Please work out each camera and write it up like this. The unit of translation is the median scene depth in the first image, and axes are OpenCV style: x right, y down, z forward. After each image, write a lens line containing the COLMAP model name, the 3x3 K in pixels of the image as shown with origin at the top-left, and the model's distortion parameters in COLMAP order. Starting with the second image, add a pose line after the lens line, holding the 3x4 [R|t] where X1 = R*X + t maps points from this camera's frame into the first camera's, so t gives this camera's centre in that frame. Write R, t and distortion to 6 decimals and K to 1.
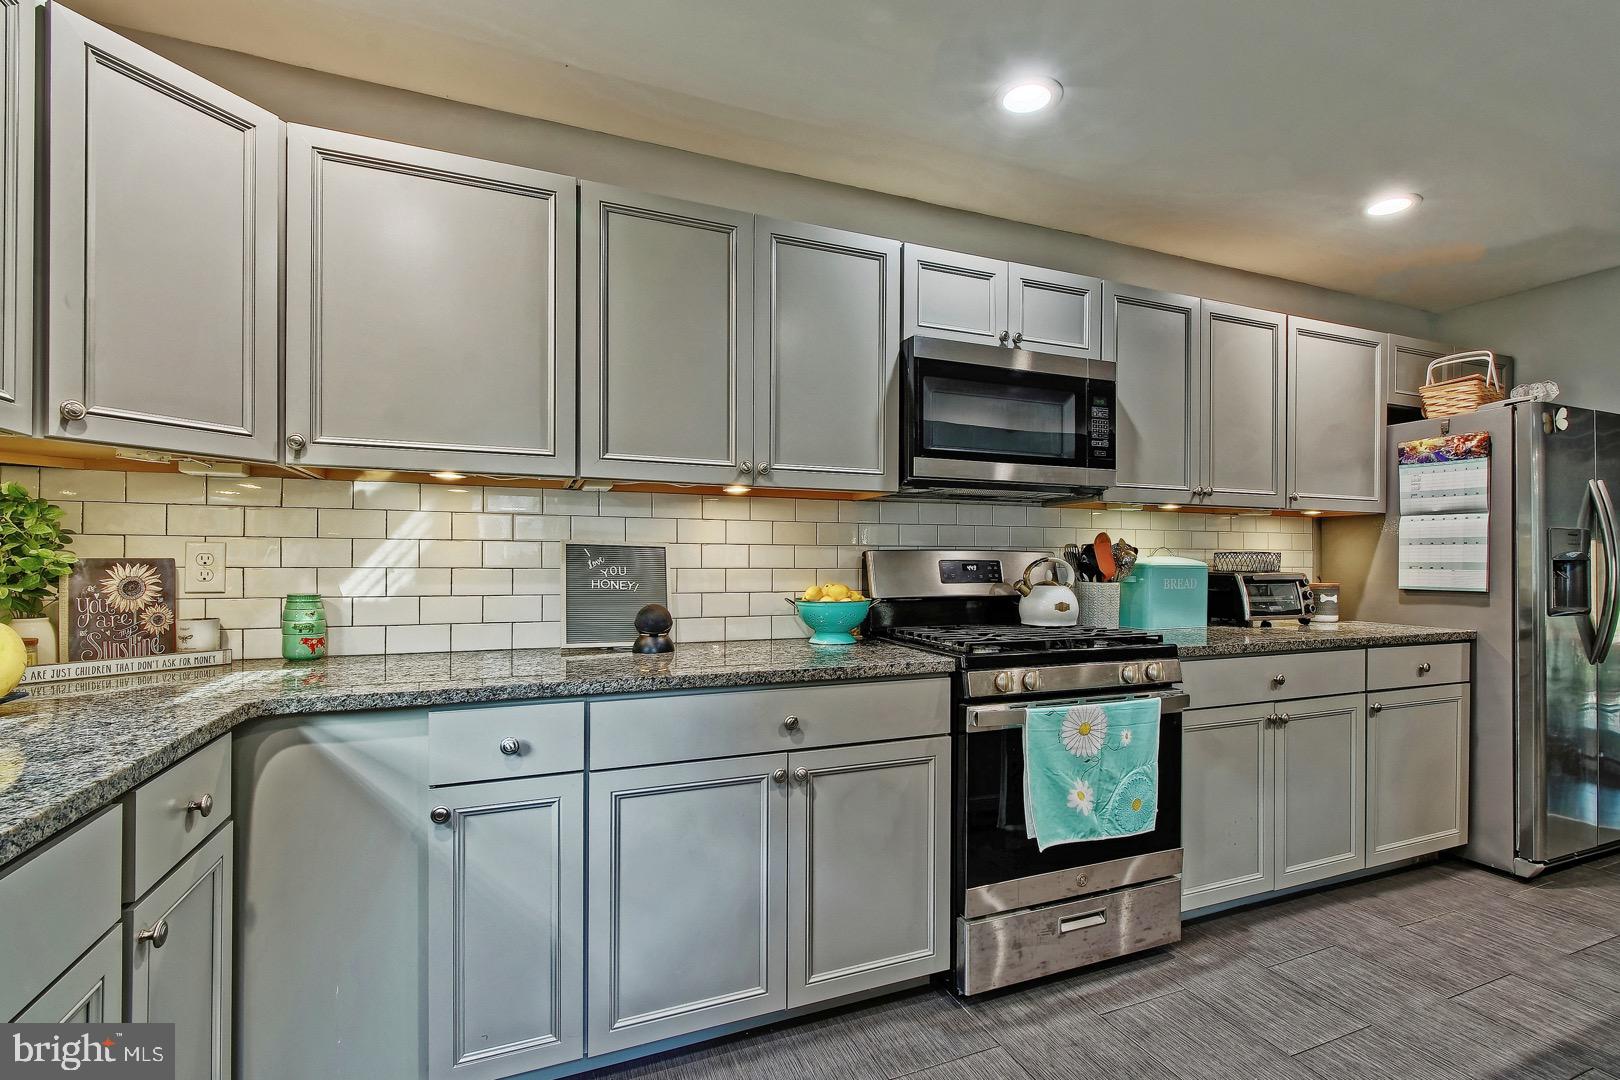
lens RADIAL K [[790.1, 0, 813.7], [0, 790.1, 556.5], [0, 0, 1]] dist [0.005378, -0.002581]
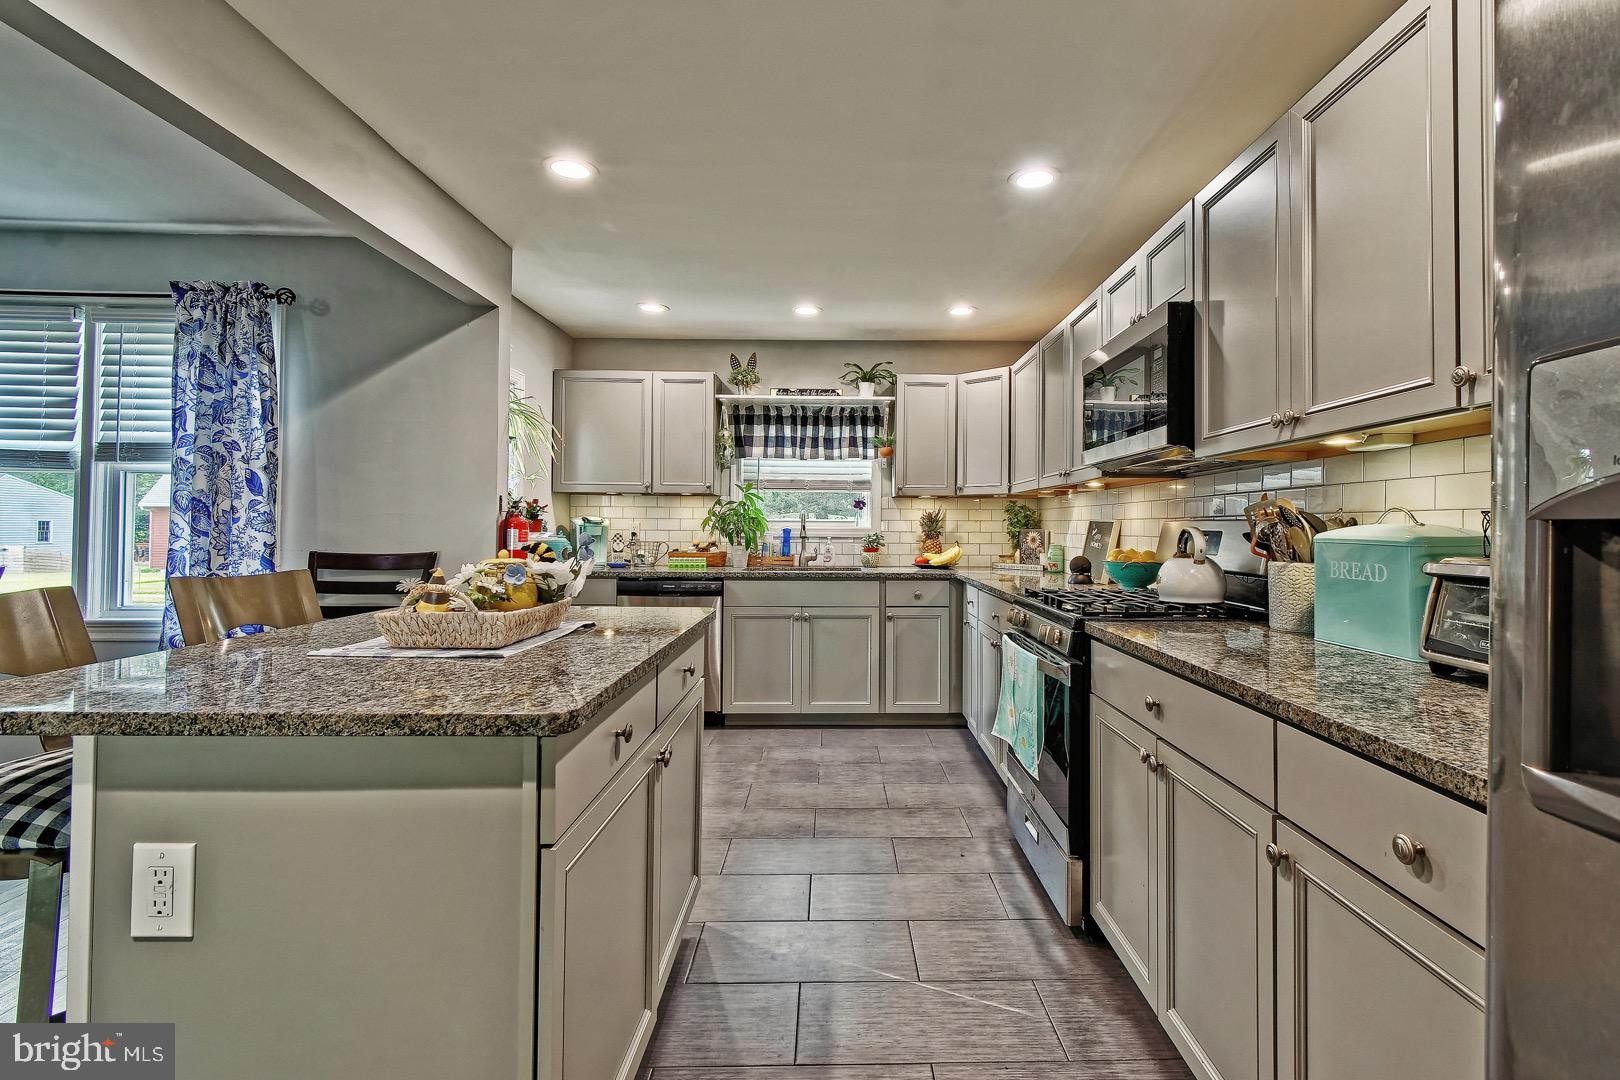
lens RADIAL K [[772.4, 0, 843.5], [0, 772.4, 517.1], [0, 0, 1]] dist [-0.000575, 0.000100]
pose [[-0.396335, -0.020775, -0.917871, 1.430694], [-0.009583, 0.999783, -0.018491, 0.011855], [0.918056, 0.001467, -0.396448, 1.118067]]
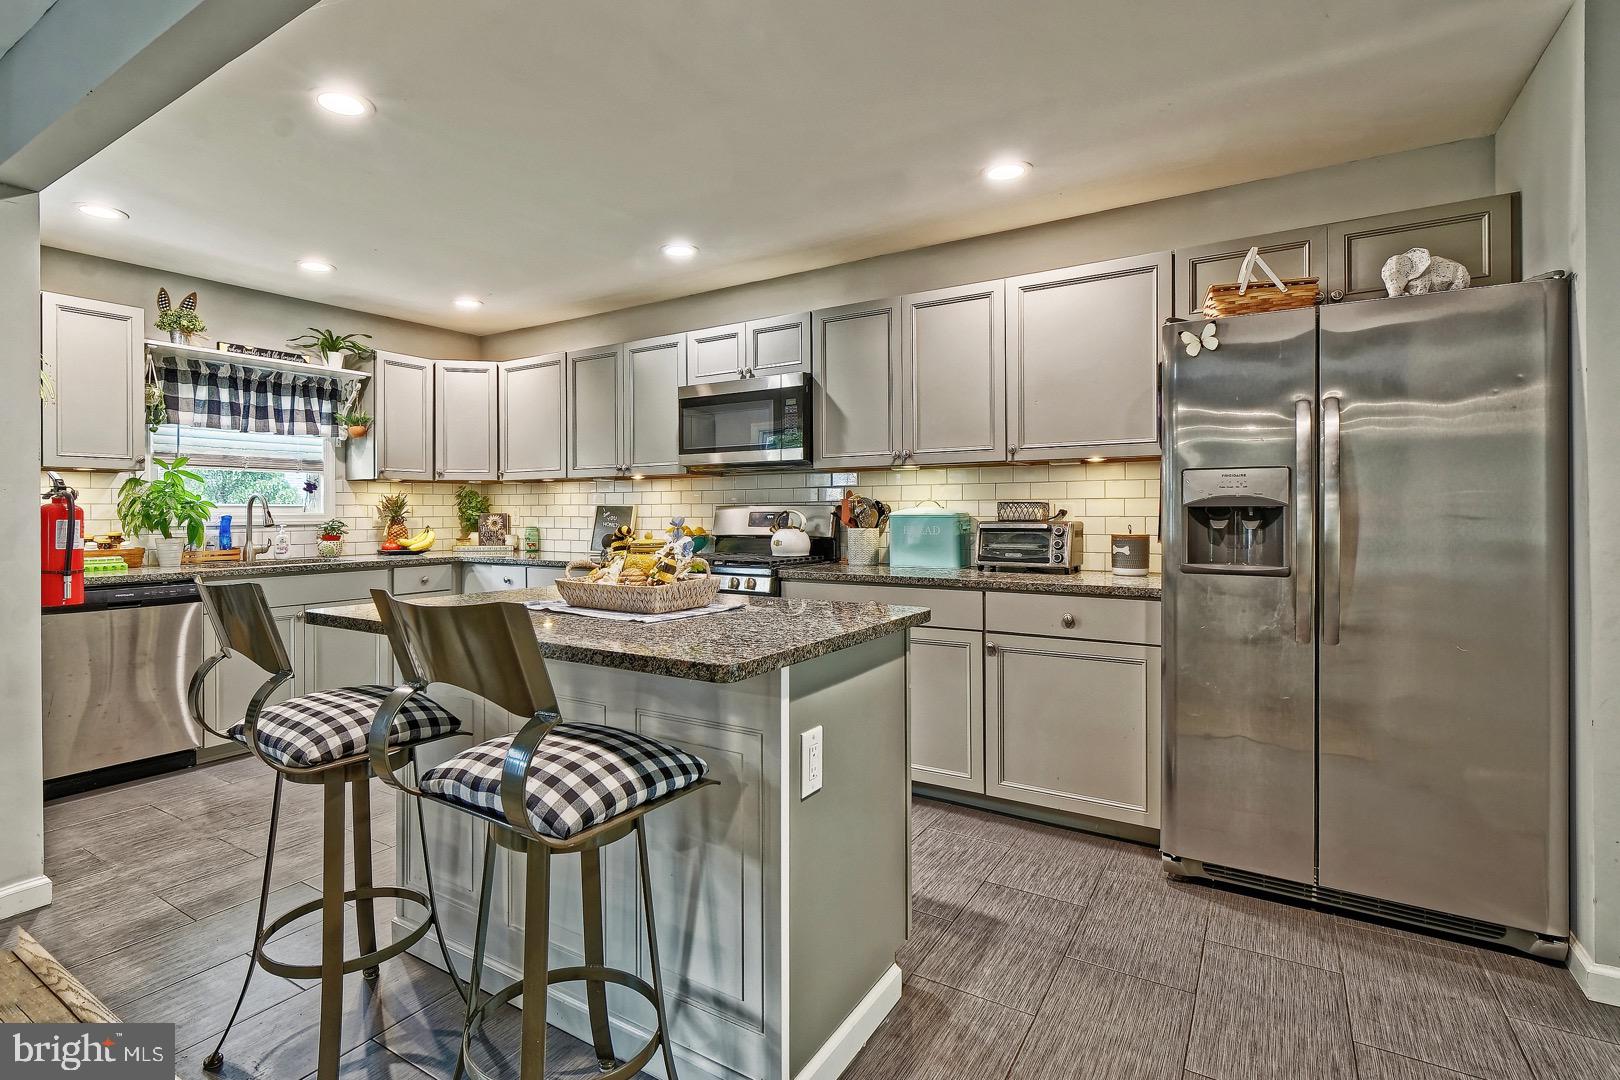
lens RADIAL K [[790.1, 0, 791.3], [0, 790.1, 515.0], [0, 0, 1]] dist [0.005378, -0.002581]
pose [[0.551553, -0.004175, -0.834129, 1.717341], [0.005840, 0.999982, -0.001144, 0.014156], [0.834119, -0.004240, 0.551568, 0.218919]]
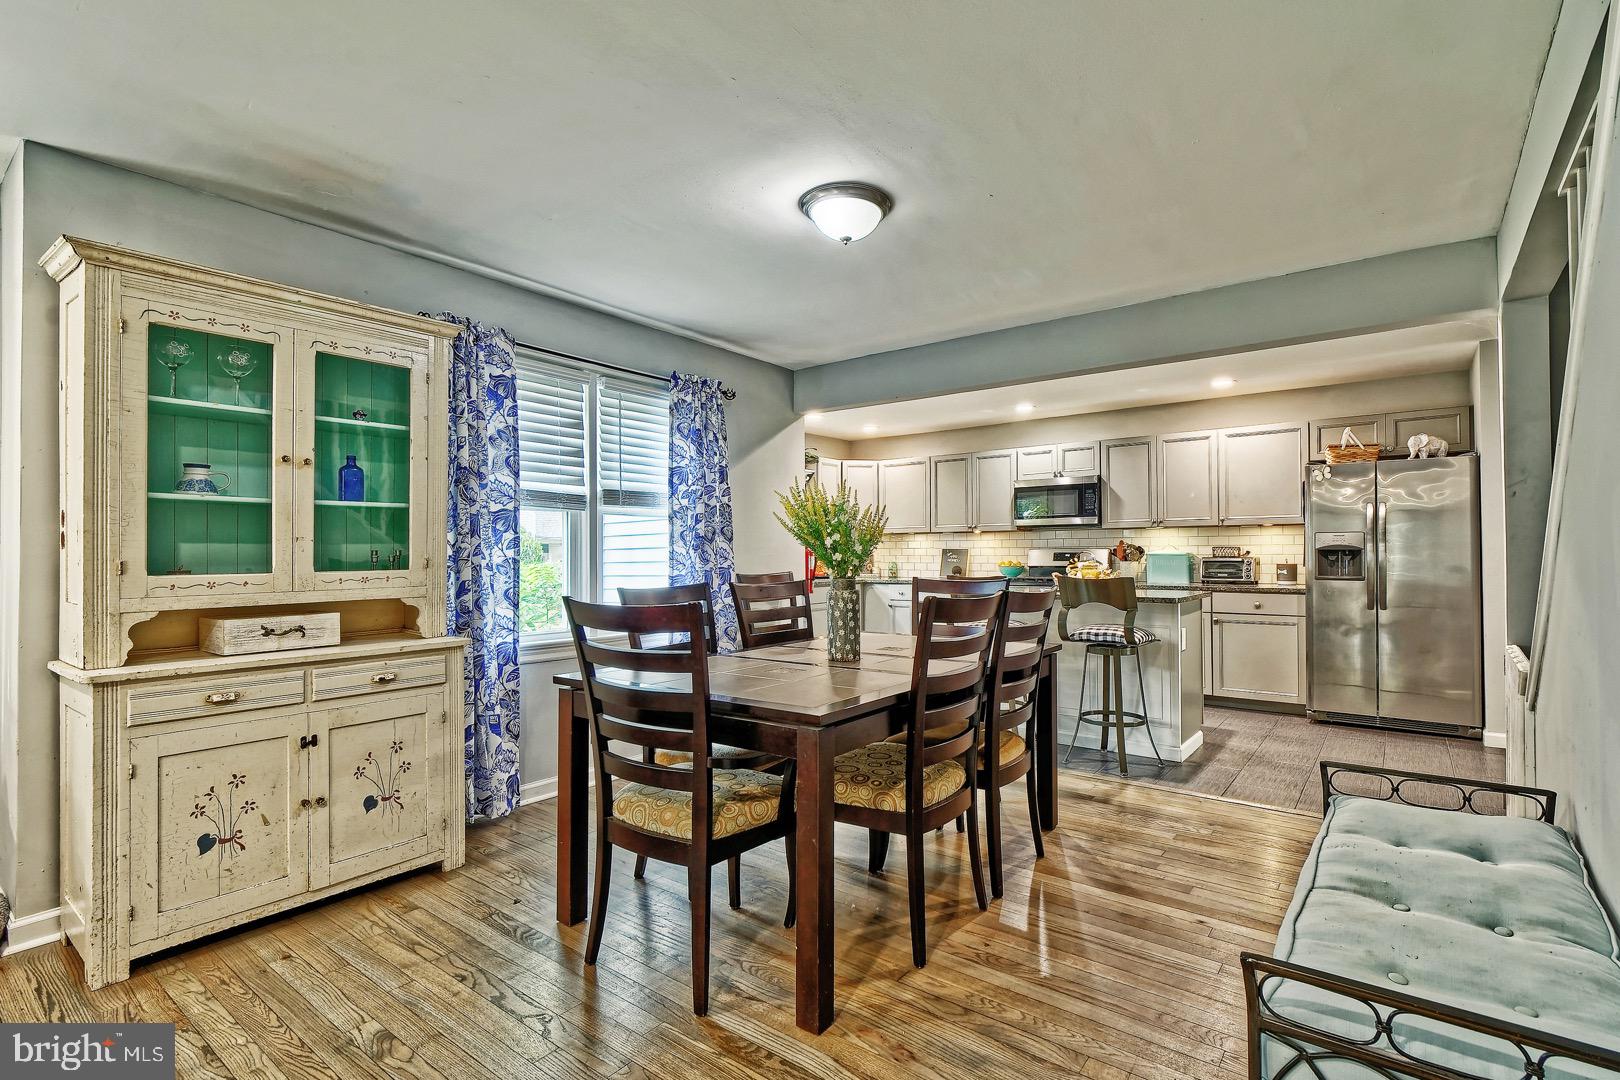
lens RADIAL K [[790.1, 0, 859.4], [0, 790.1, 544.0], [0, 0, 1]] dist [0.005378, -0.002581]
pose [[0.500511, -0.017282, -0.865557, 2.453891], [0.007388, 0.999850, -0.015692, 0.014933], [0.865698, 0.001459, 0.500564, -1.063189]]
